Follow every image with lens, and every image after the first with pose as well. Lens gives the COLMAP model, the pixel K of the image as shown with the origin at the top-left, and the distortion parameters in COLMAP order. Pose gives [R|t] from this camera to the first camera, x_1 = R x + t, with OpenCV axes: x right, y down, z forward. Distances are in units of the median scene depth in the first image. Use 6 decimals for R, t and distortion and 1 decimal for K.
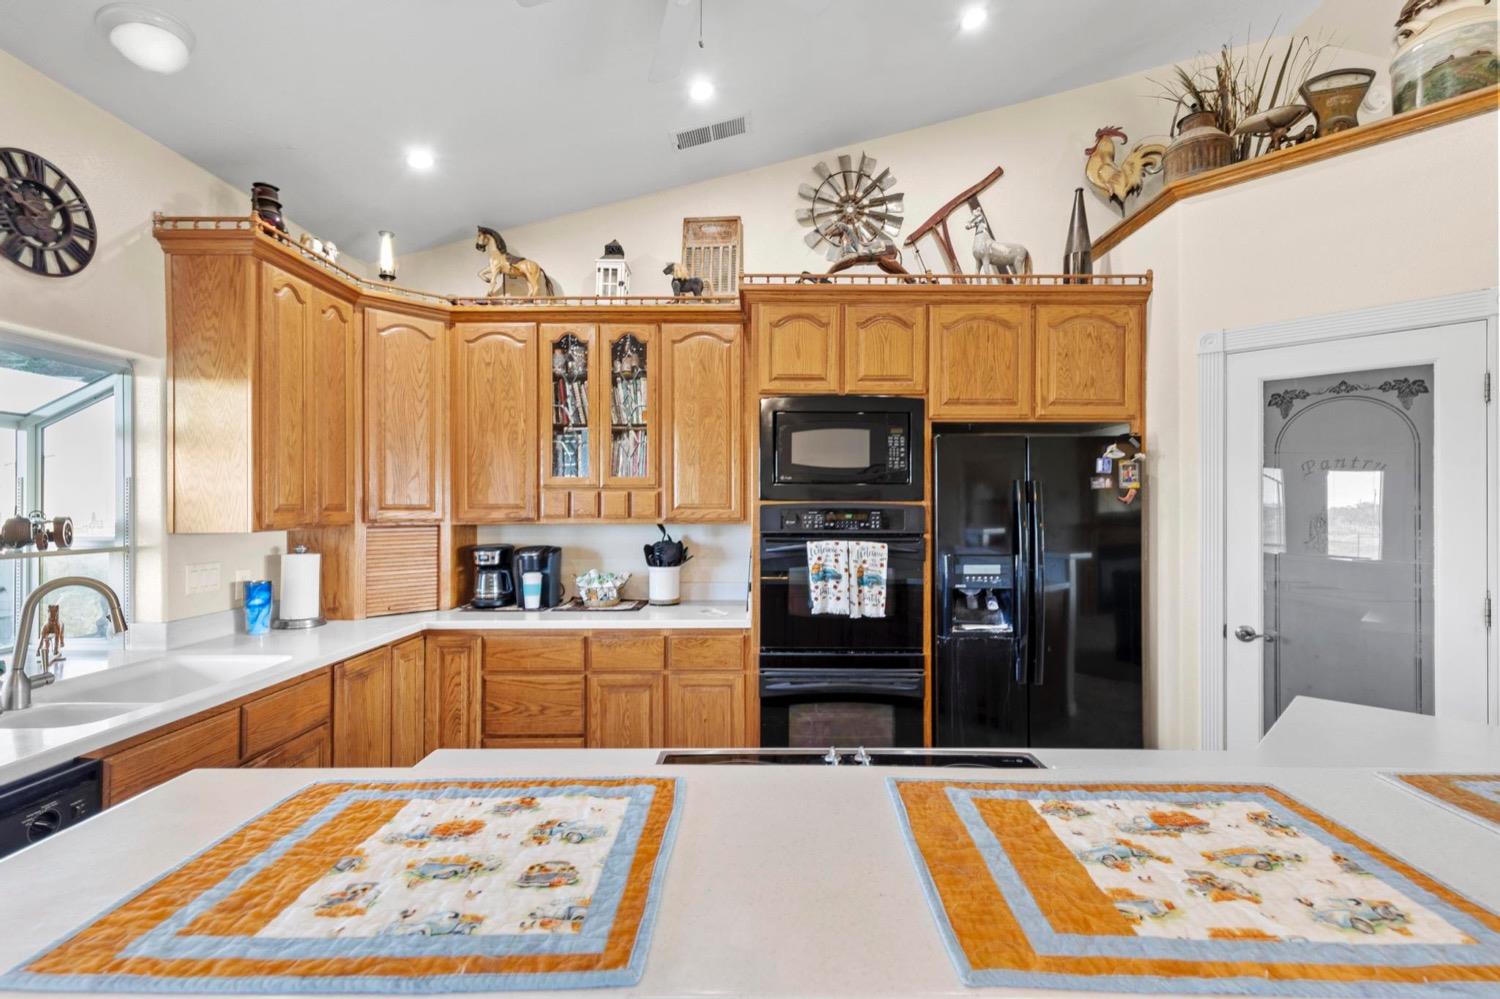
lens RADIAL K [[677.4, 0, 763.5], [0, 677.4, 502.3], [0, 0, 1]] dist [0.007803, -0.001060]
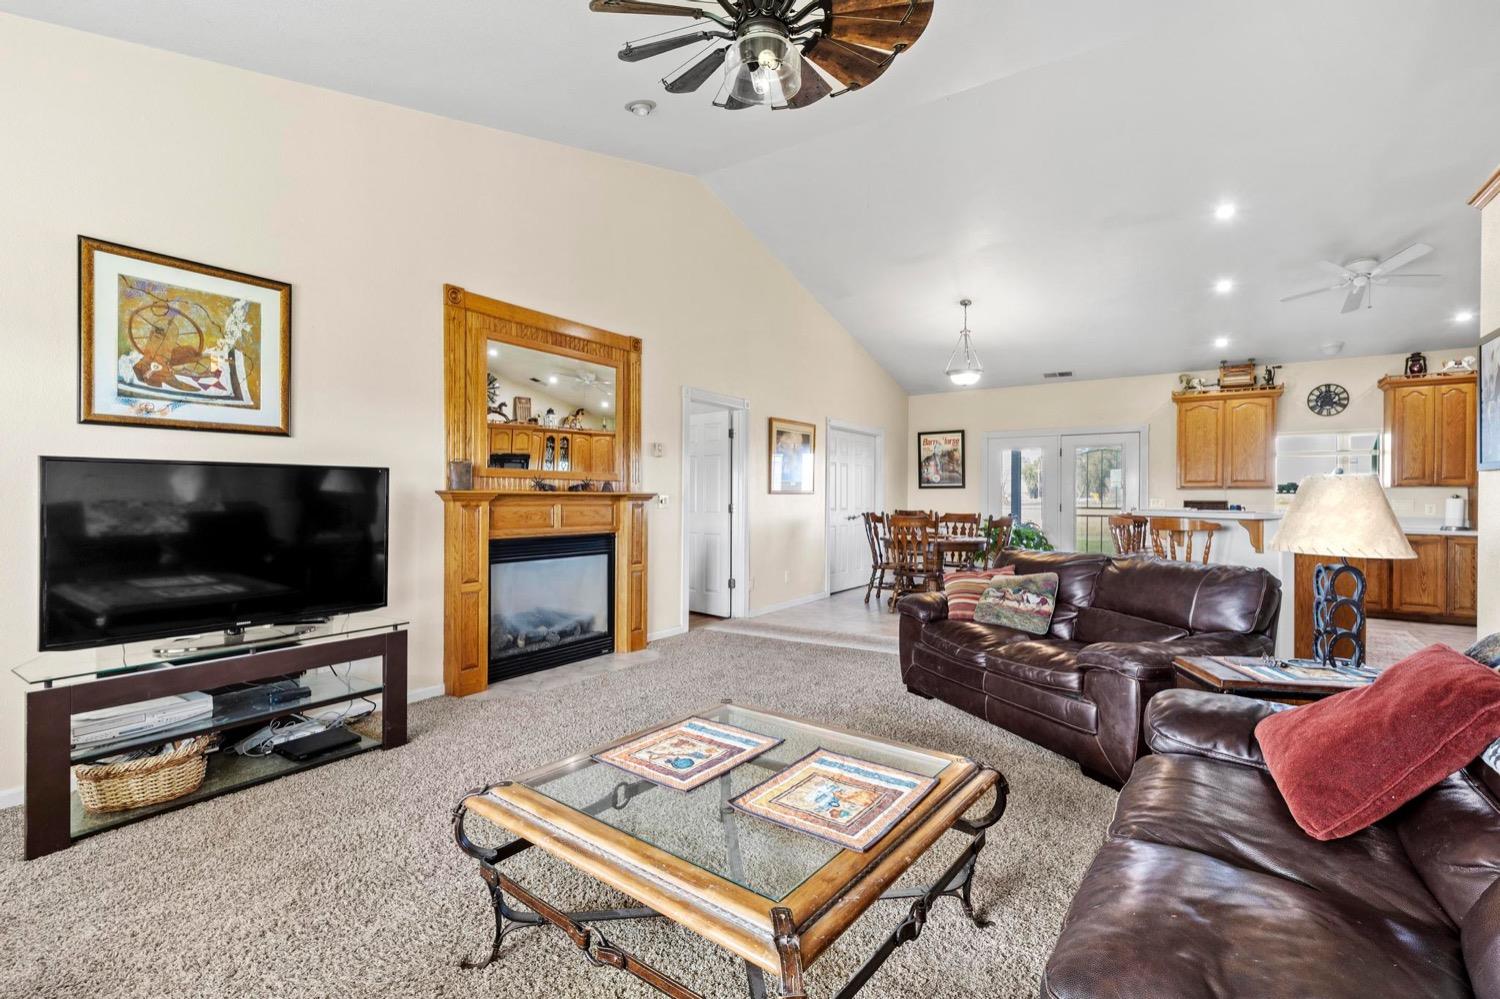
lens RADIAL K [[677.4, 0, 755.4], [0, 677.4, 497.5], [0, 0, 1]] dist [0.007803, -0.001060]
pose [[-0.556348, -0.002915, -0.830945, 2.437841], [-0.001168, 0.999996, -0.002726, 0.078487], [0.830949, -0.000546, -0.556349, 0.312196]]
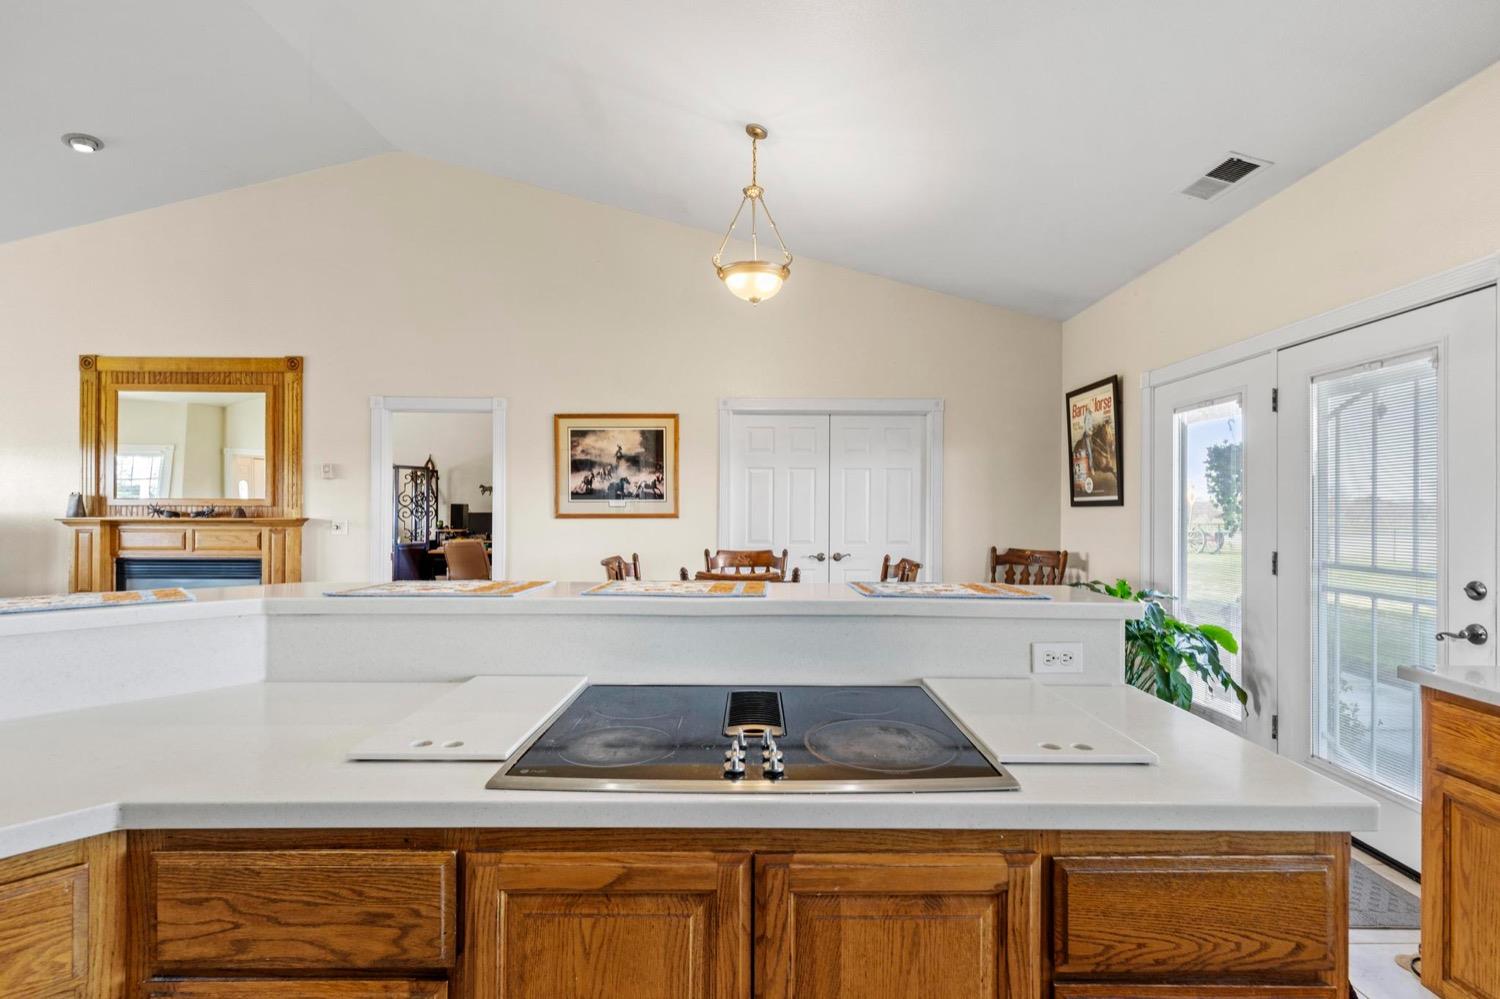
lens RADIAL K [[677.4, 0, 759.7], [0, 677.4, 509.4], [0, 0, 1]] dist [0.007803, -0.001060]
pose [[-0.999978, -0.004046, -0.005180, 0.055009], [-0.004036, 0.999990, -0.001866, 0.039557], [0.005188, -0.001845, -0.999985, 0.767518]]
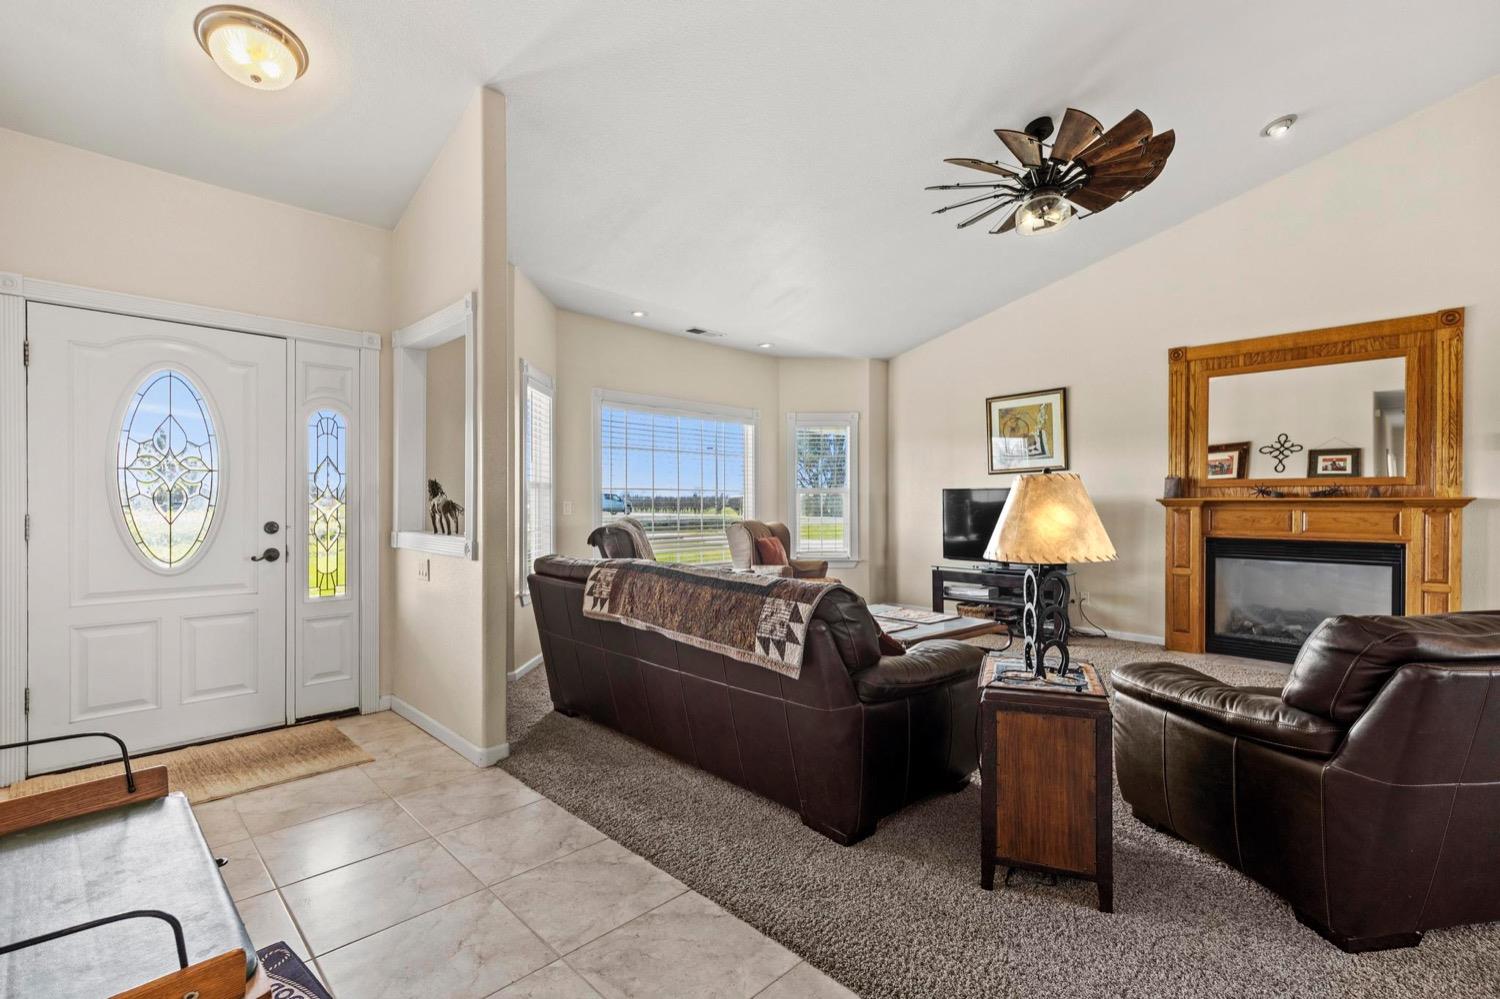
lens RADIAL K [[677.4, 0, 754.9], [0, 677.4, 504.6], [0, 0, 1]] dist [0.007803, -0.001060]
pose [[-0.699780, -0.004472, 0.714344, 1.179225], [-0.004904, 0.999987, 0.001457, 0.080571], [-0.714341, -0.002483, -0.699793, 1.132590]]
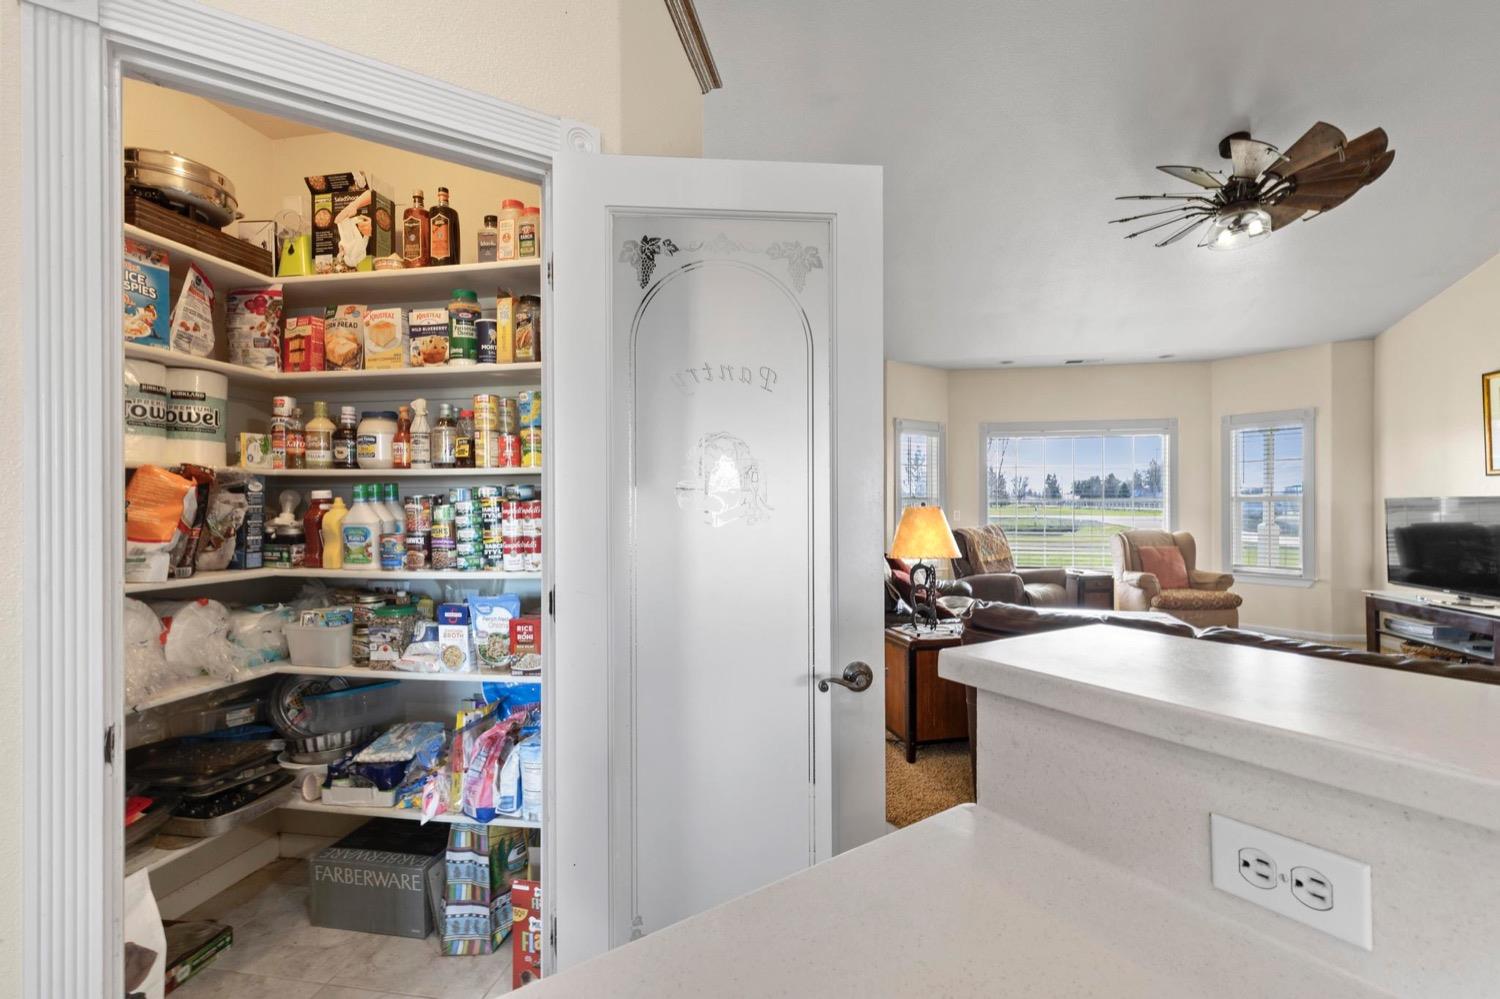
lens RADIAL K [[677.4, 0, 749.3], [0, 677.4, 503.6], [0, 0, 1]] dist [0.007803, -0.001060]
pose [[0.188885, -0.004821, 0.981987, 0.300183], [-0.001482, 0.999985, 0.005195, 0.040240], [-0.981998, -0.002437, 0.188875, 0.501505]]
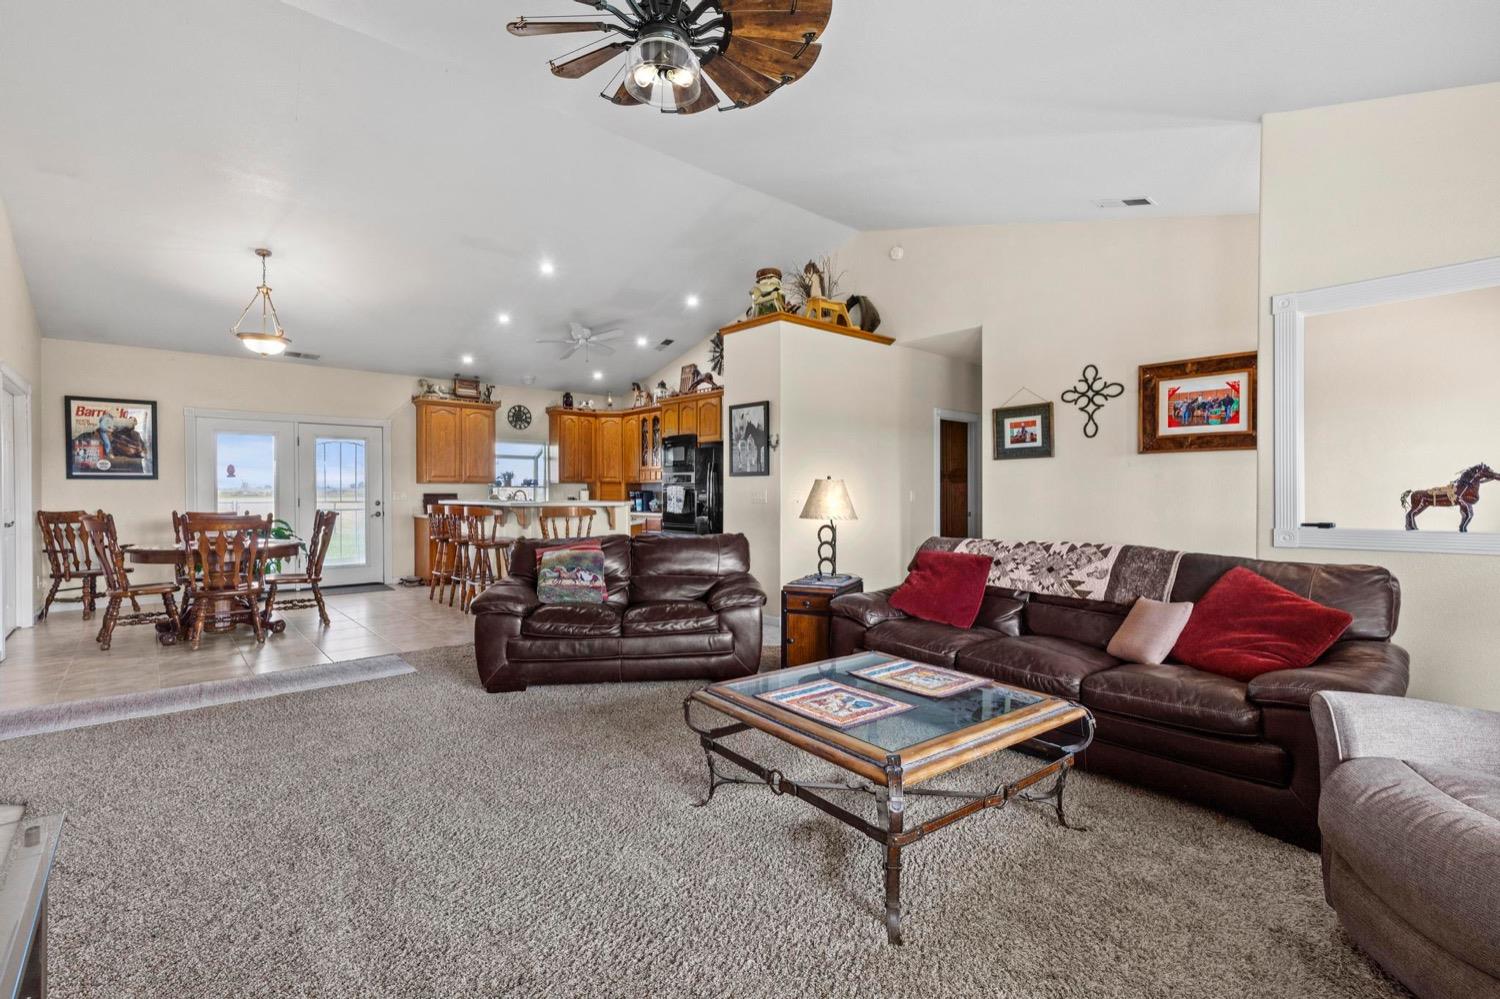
lens RADIAL K [[677.4, 0, 760.0], [0, 677.4, 493.8], [0, 0, 1]] dist [0.007803, -0.001060]
pose [[0.669258, 0.001289, -0.743029, 2.458575], [0.004591, 0.999972, 0.005870, 0.072665], [0.743016, -0.007339, 0.669233, -0.652675]]
